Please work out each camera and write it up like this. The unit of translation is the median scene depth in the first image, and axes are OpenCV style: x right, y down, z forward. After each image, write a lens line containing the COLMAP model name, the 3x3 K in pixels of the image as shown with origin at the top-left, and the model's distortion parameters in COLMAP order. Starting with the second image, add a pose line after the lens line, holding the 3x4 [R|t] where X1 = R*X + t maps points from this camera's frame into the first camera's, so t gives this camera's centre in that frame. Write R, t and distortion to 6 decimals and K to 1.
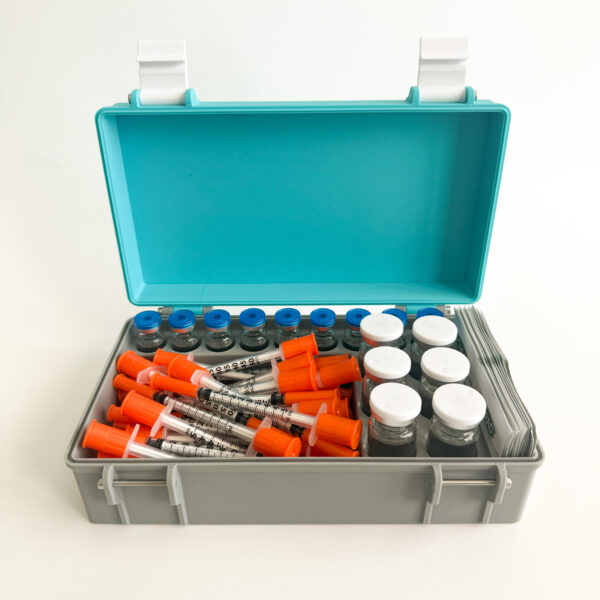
lens RADIAL K [[589.9, 0, 300.0], [0, 589.9, 300.0], [0, 0, 1]] dist [-0.002403, -0.004085]
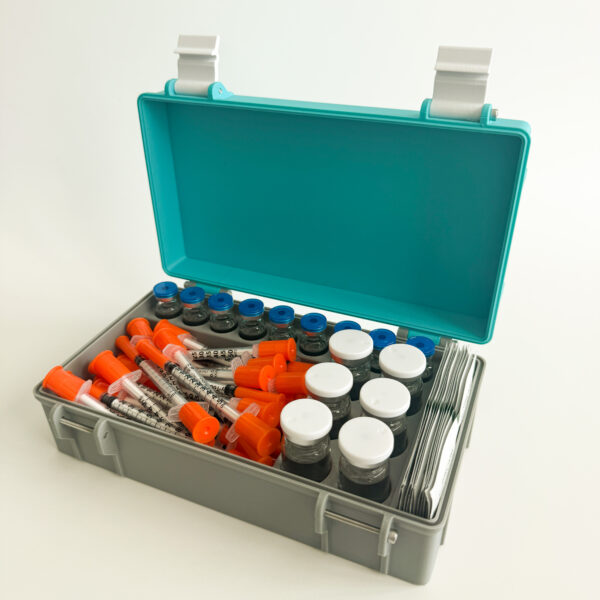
lens RADIAL K [[589.9, 0, 300.0], [0, 589.9, 300.0], [0, 0, 1]] dist [-0.002403, -0.004085]
pose [[0.920048, 0.201995, -0.335722, 0.387651], [-0.193743, 0.979320, 0.058277, -0.068258], [0.340551, 0.011427, 0.940157, 0.065091]]
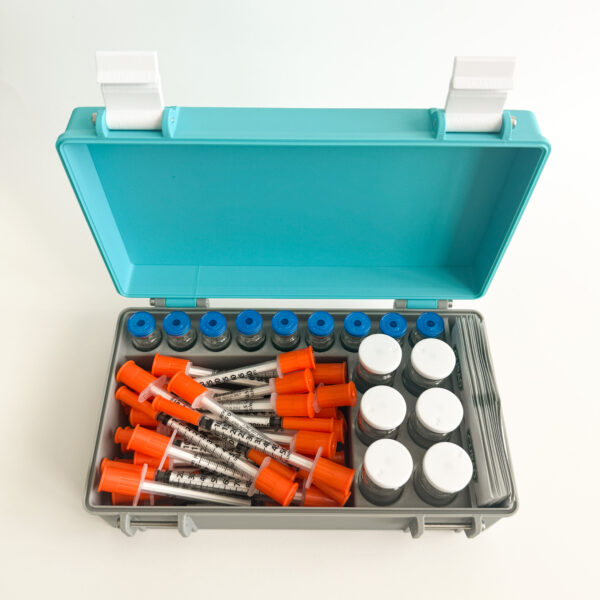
lens RADIAL K [[589.9, 0, 300.0], [0, 589.9, 300.0], [0, 0, 1]] dist [-0.002403, -0.004085]
pose [[0.999853, 0.005503, 0.016227, -0.013799], [-0.012010, 0.900530, 0.434629, -0.486252], [-0.012221, -0.434760, 0.900464, 0.151814]]
